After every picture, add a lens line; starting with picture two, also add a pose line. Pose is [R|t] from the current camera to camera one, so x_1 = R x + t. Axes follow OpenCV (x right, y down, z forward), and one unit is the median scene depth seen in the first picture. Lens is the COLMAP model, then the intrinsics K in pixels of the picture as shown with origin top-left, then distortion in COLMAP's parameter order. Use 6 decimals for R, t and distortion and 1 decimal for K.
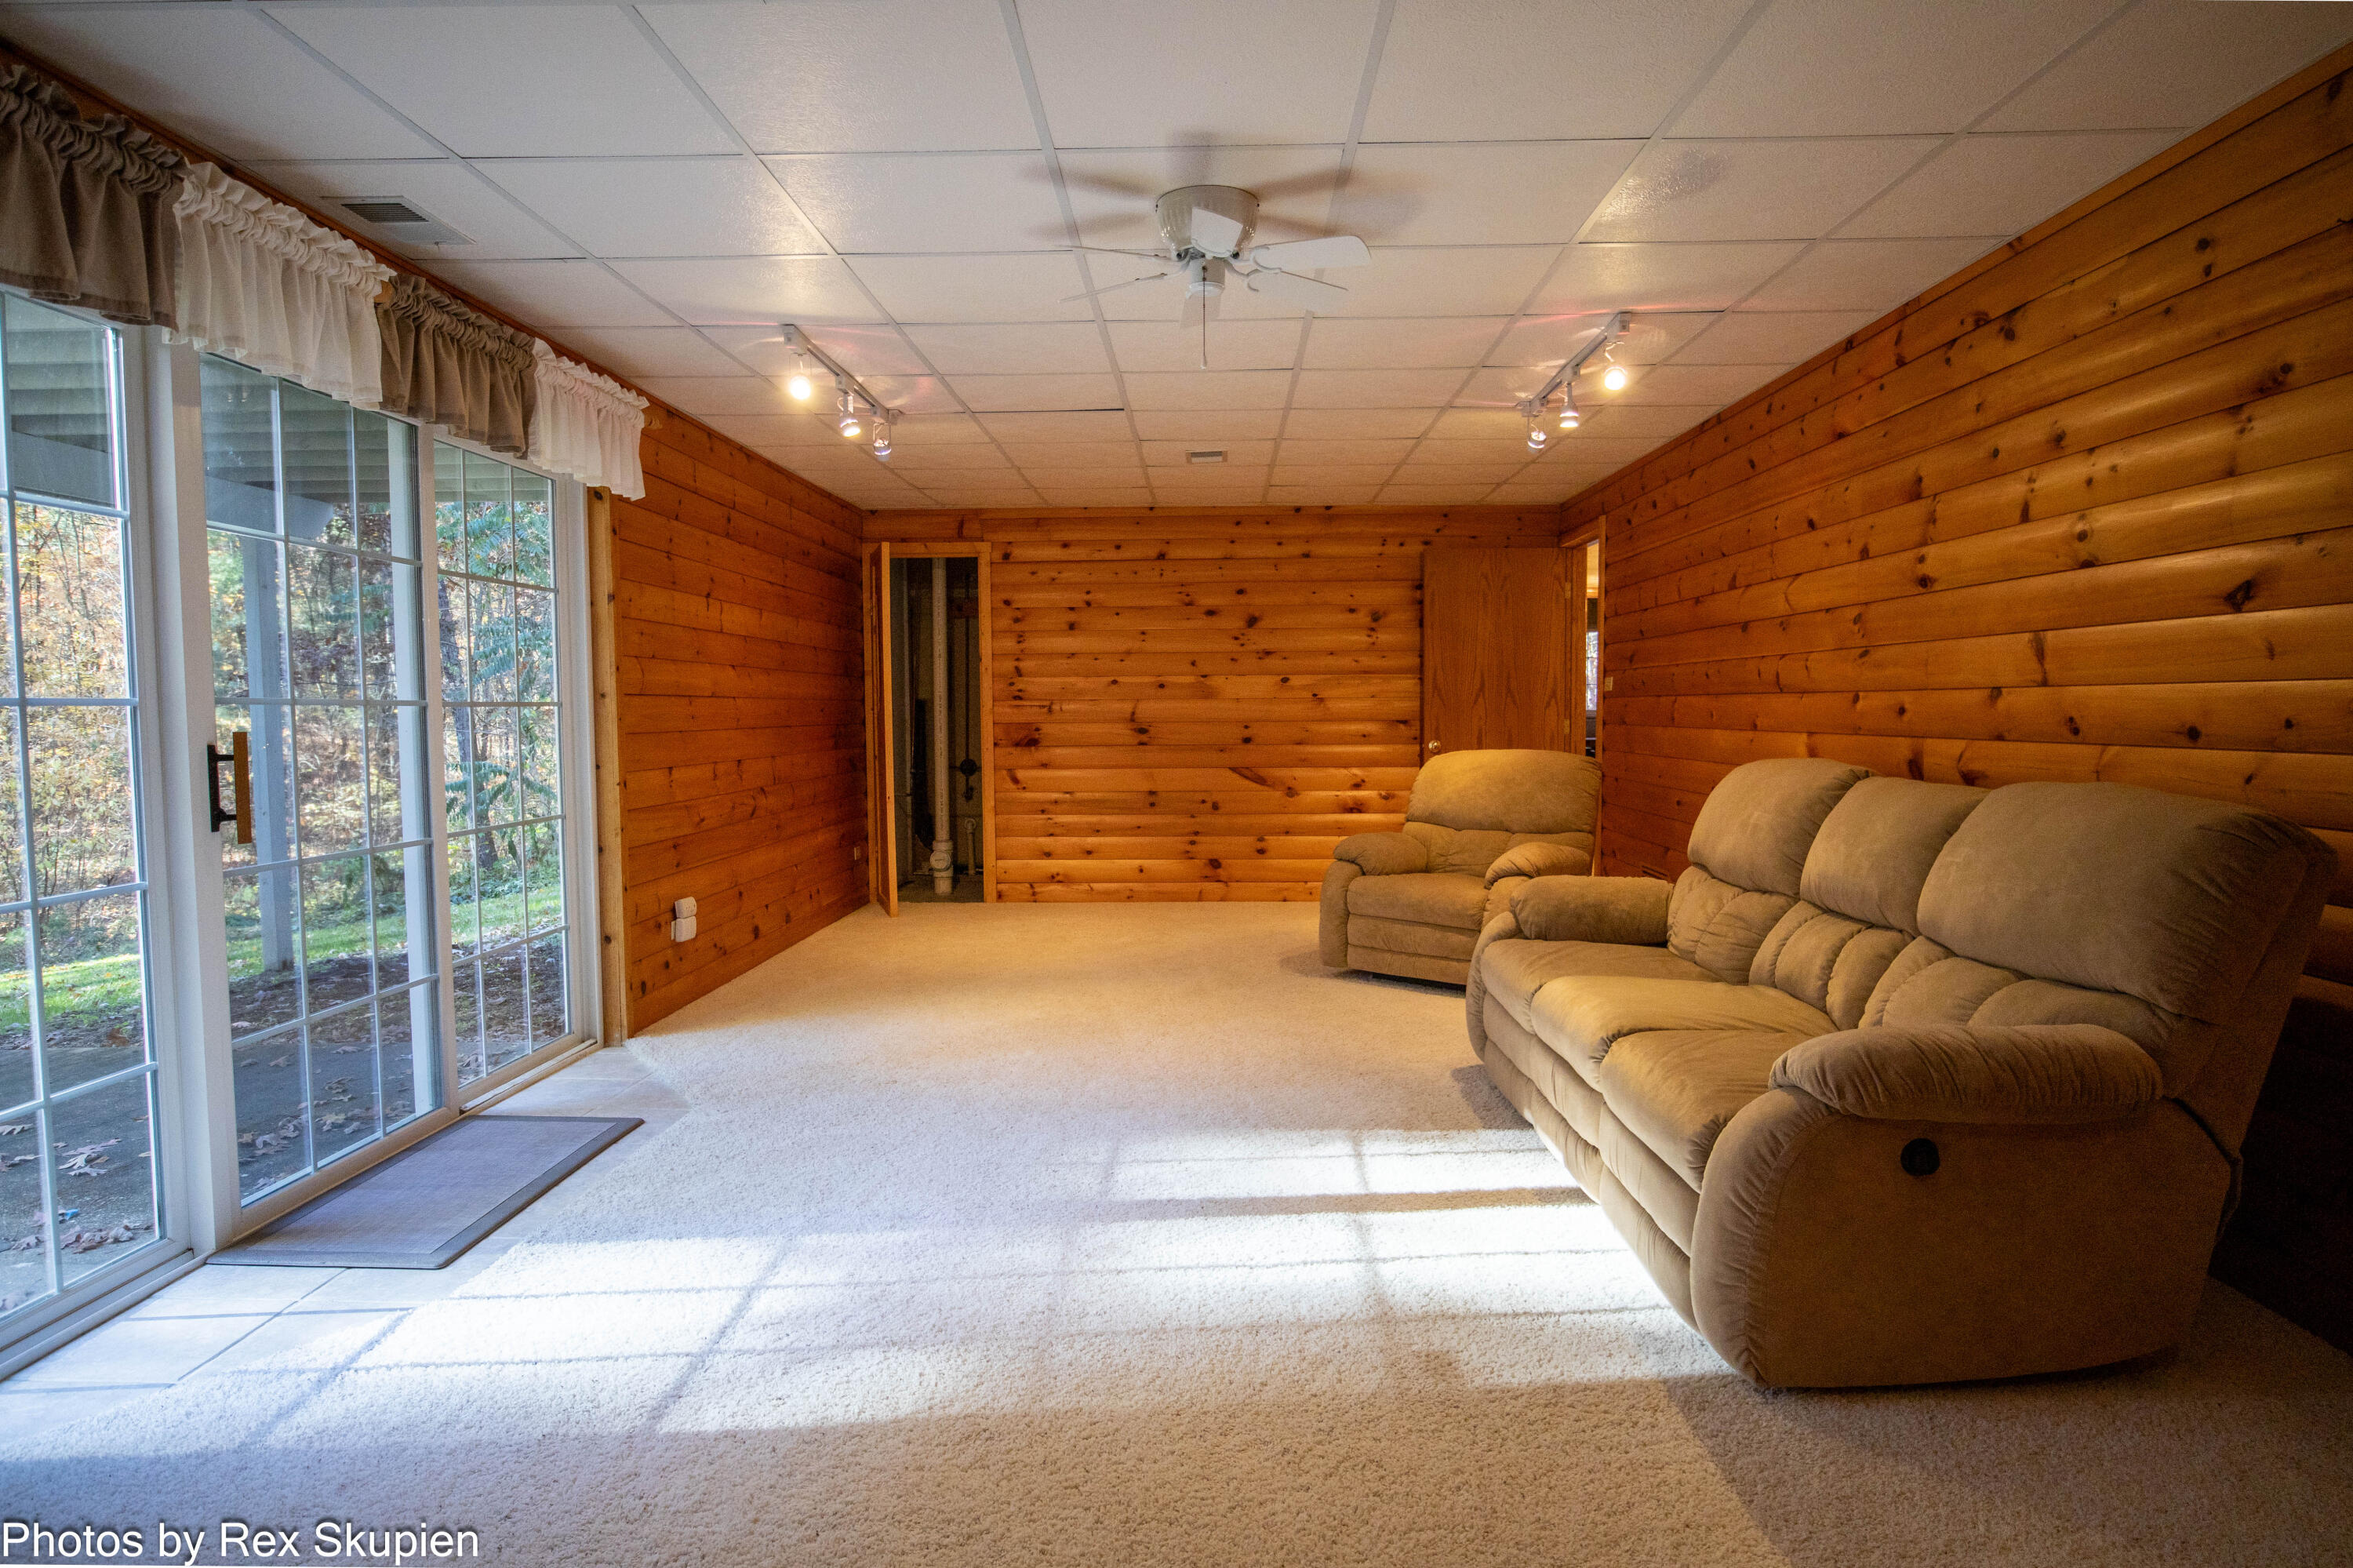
lens RADIAL K [[1368.1, 0, 1207.2], [0, 1368.1, 791.1], [0, 0, 1]] dist [-0.042659, 0.025755]
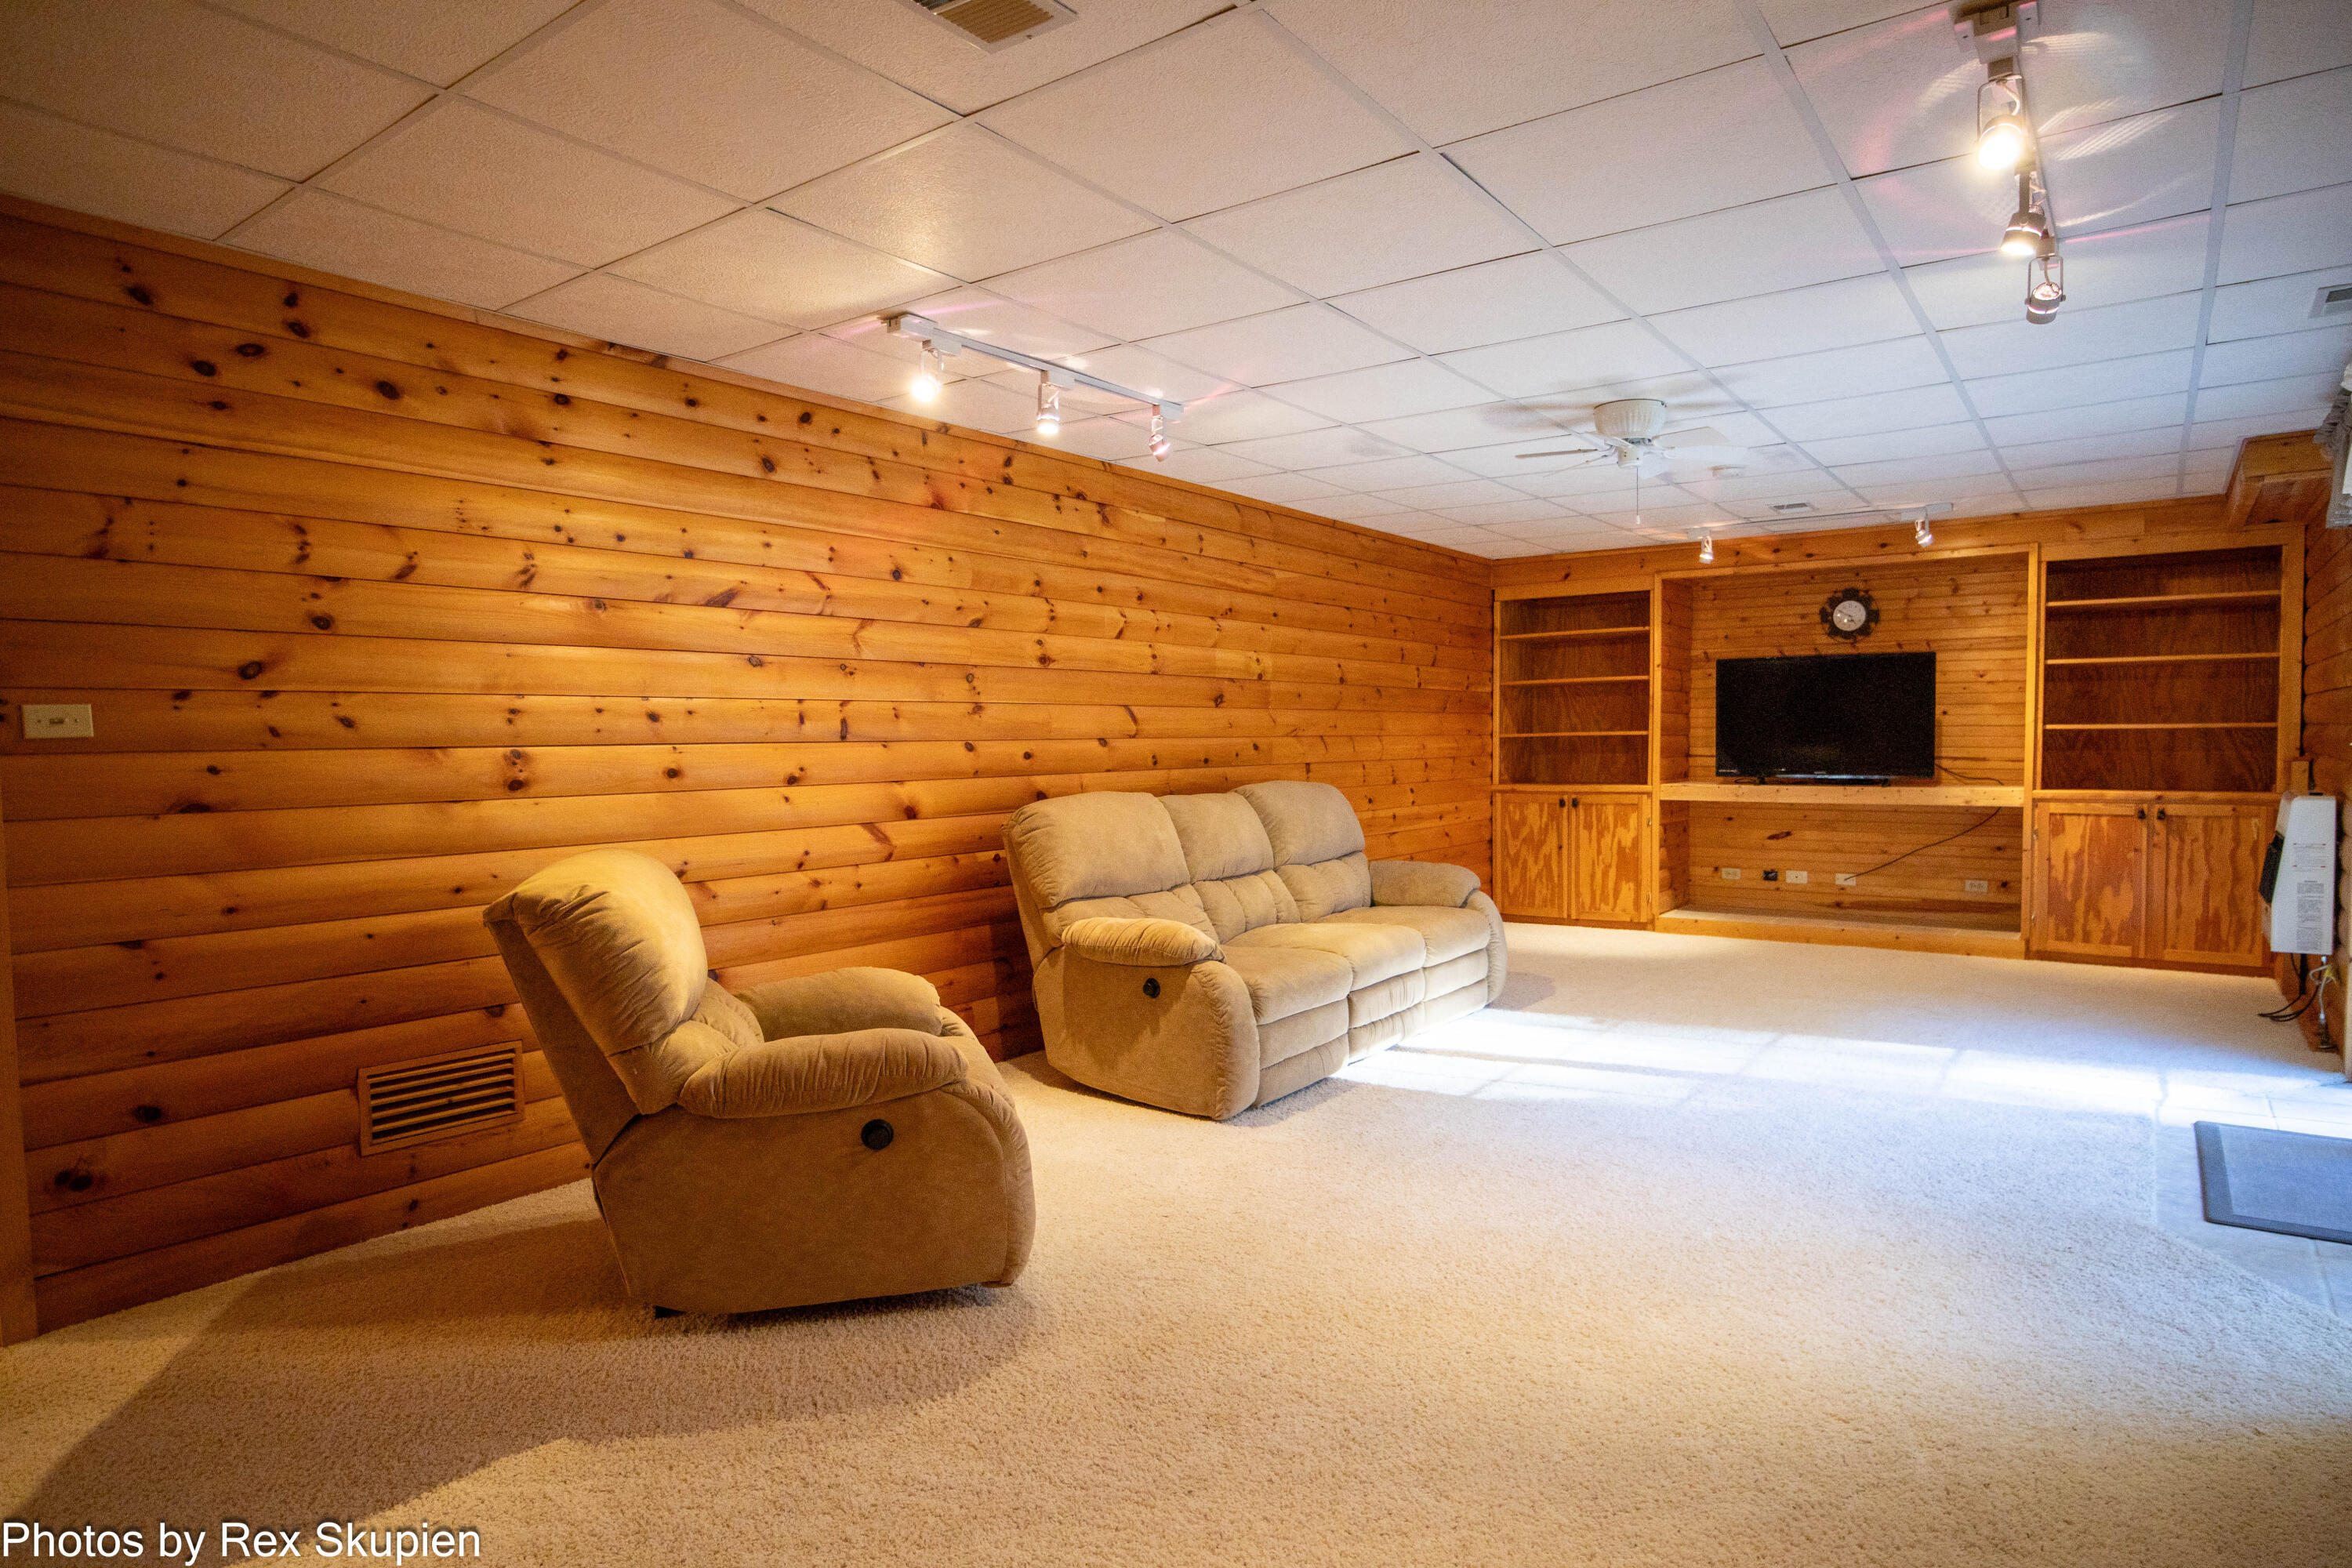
lens RADIAL K [[1342.7, 0, 1209.6], [0, 1342.7, 788.9], [0, 0, 1]] dist [-0.046886, 0.027138]
pose [[-0.815879, -0.005616, 0.578195, -0.429716], [0.052112, 0.995169, 0.083200, -0.145797], [-0.575869, 0.098012, -0.811645, 2.262357]]
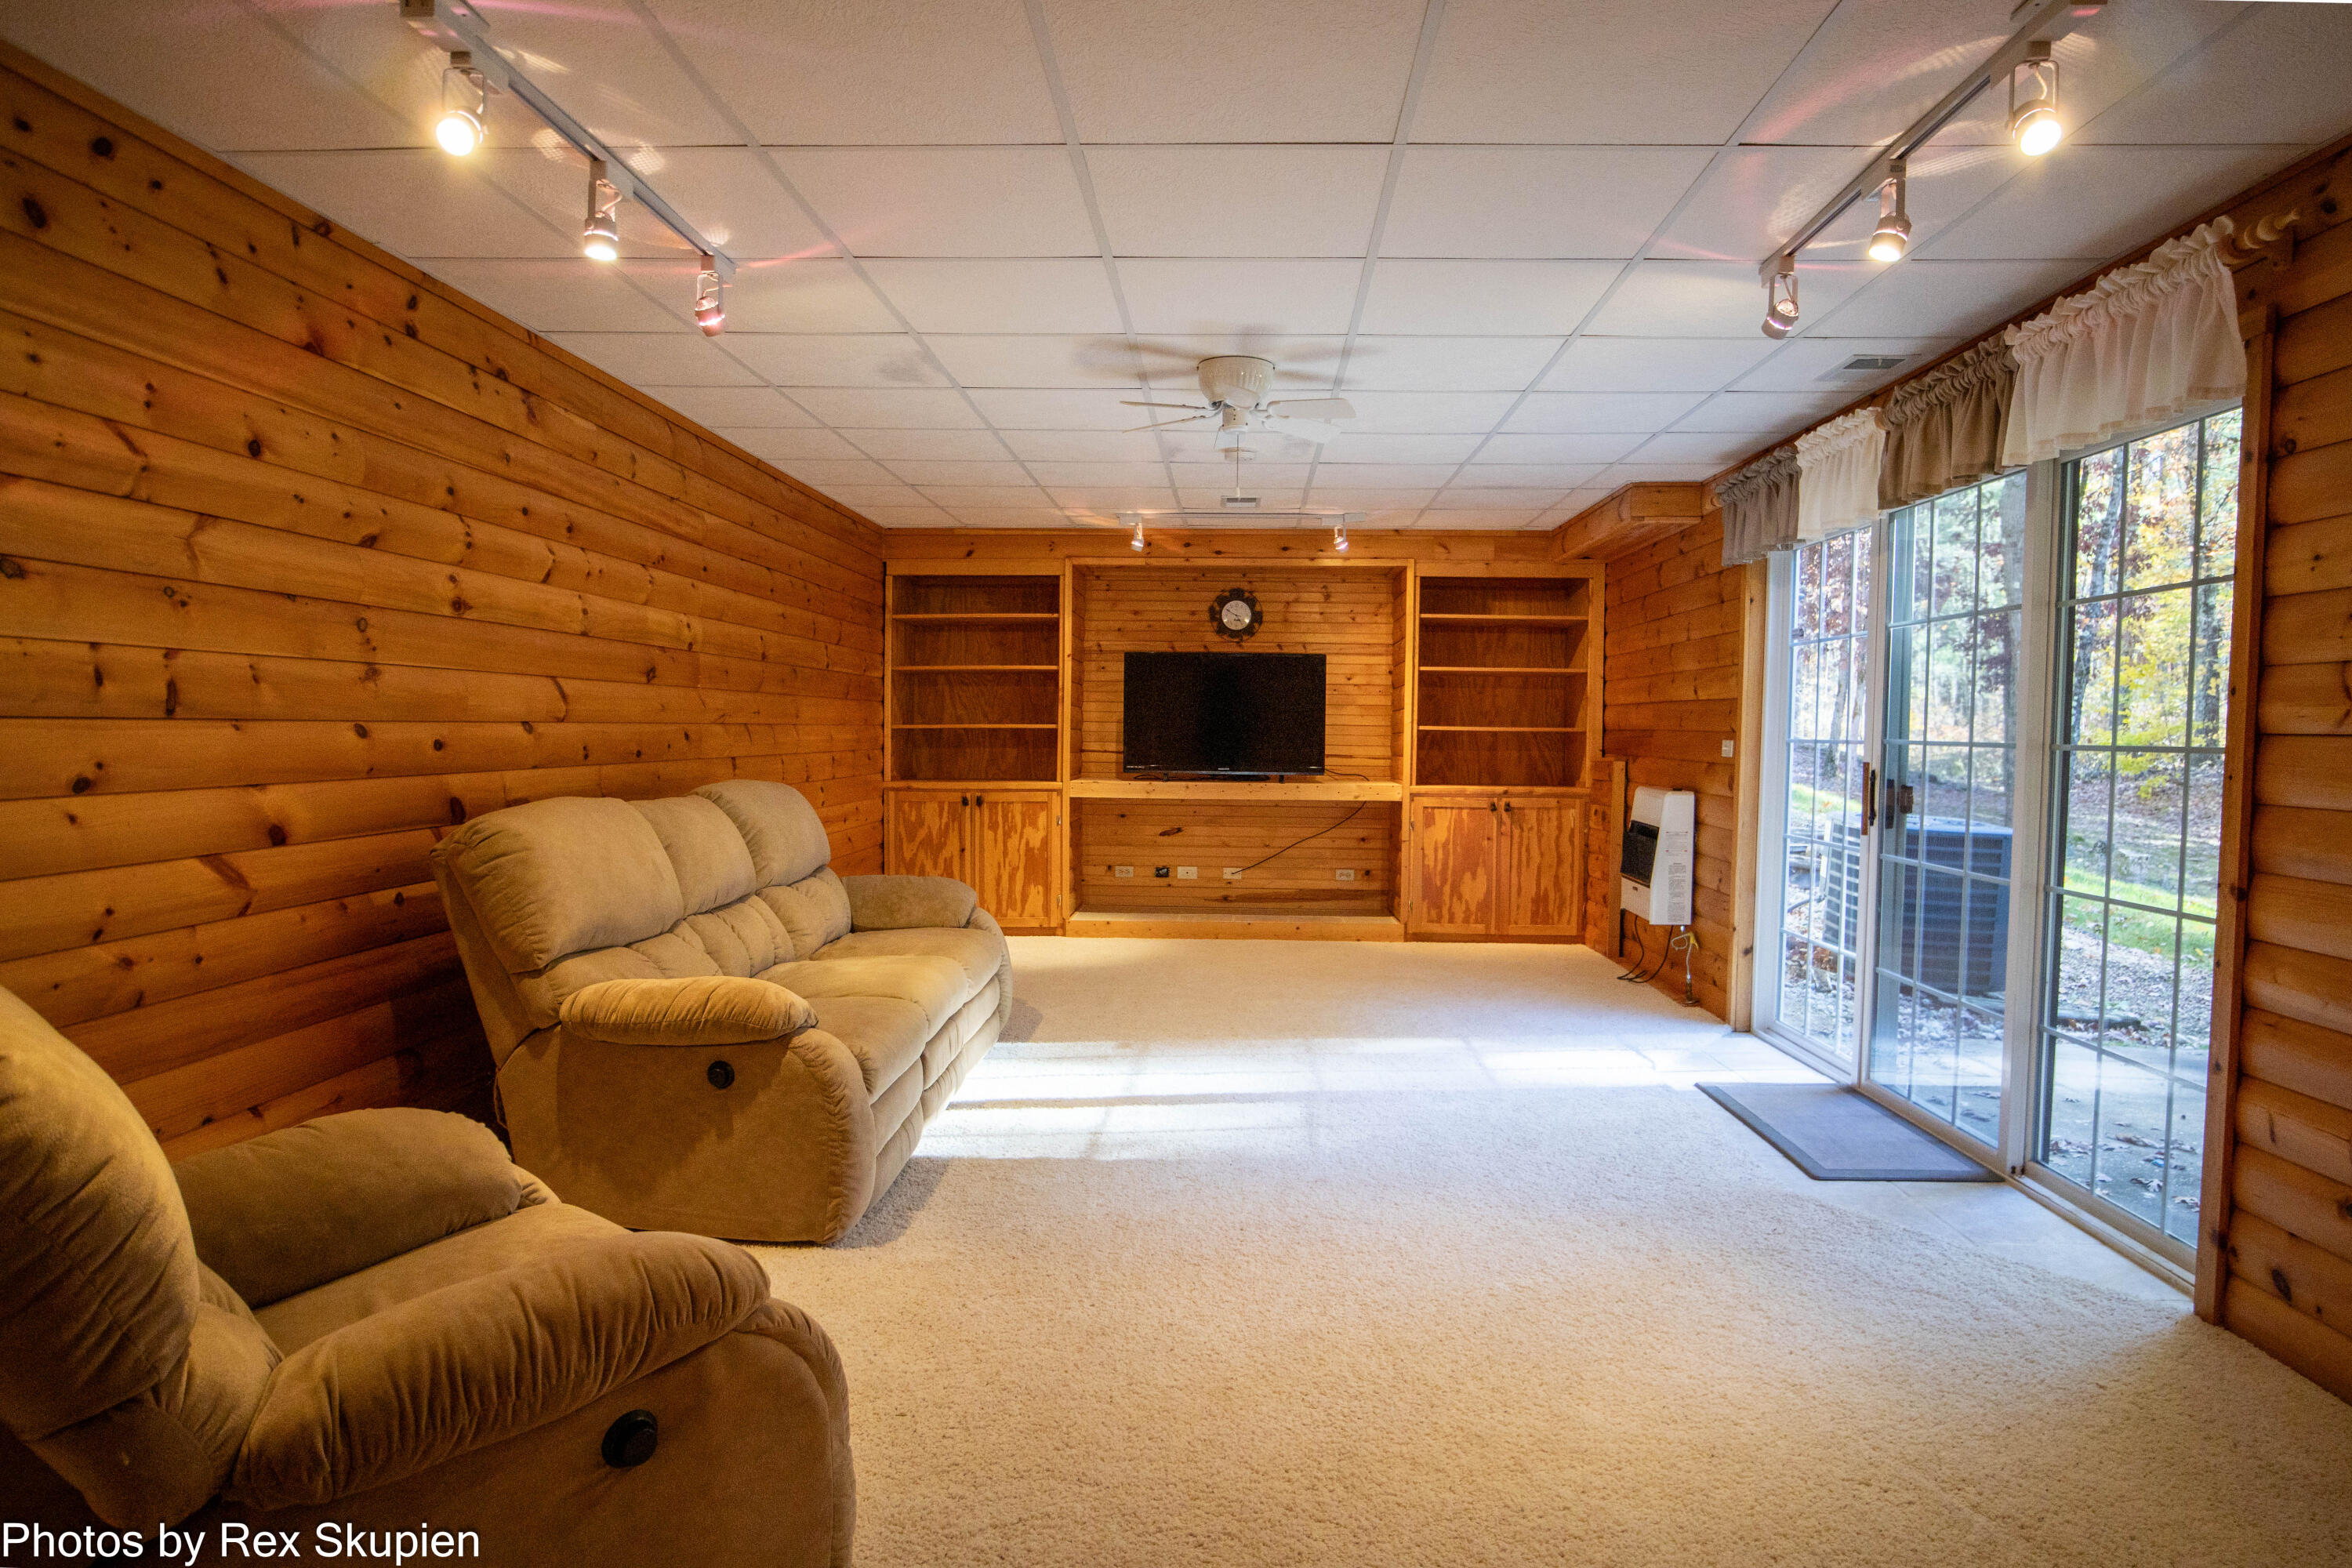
lens RADIAL K [[1367.4, 0, 1206.7], [0, 1367.4, 791.1], [0, 0, 1]] dist [-0.042659, 0.025755]
pose [[-0.999570, -0.002716, 0.029186, -0.009098], [0.000395, 0.994358, 0.106080, -0.142166], [-0.029309, 0.106046, -0.993929, 2.161690]]
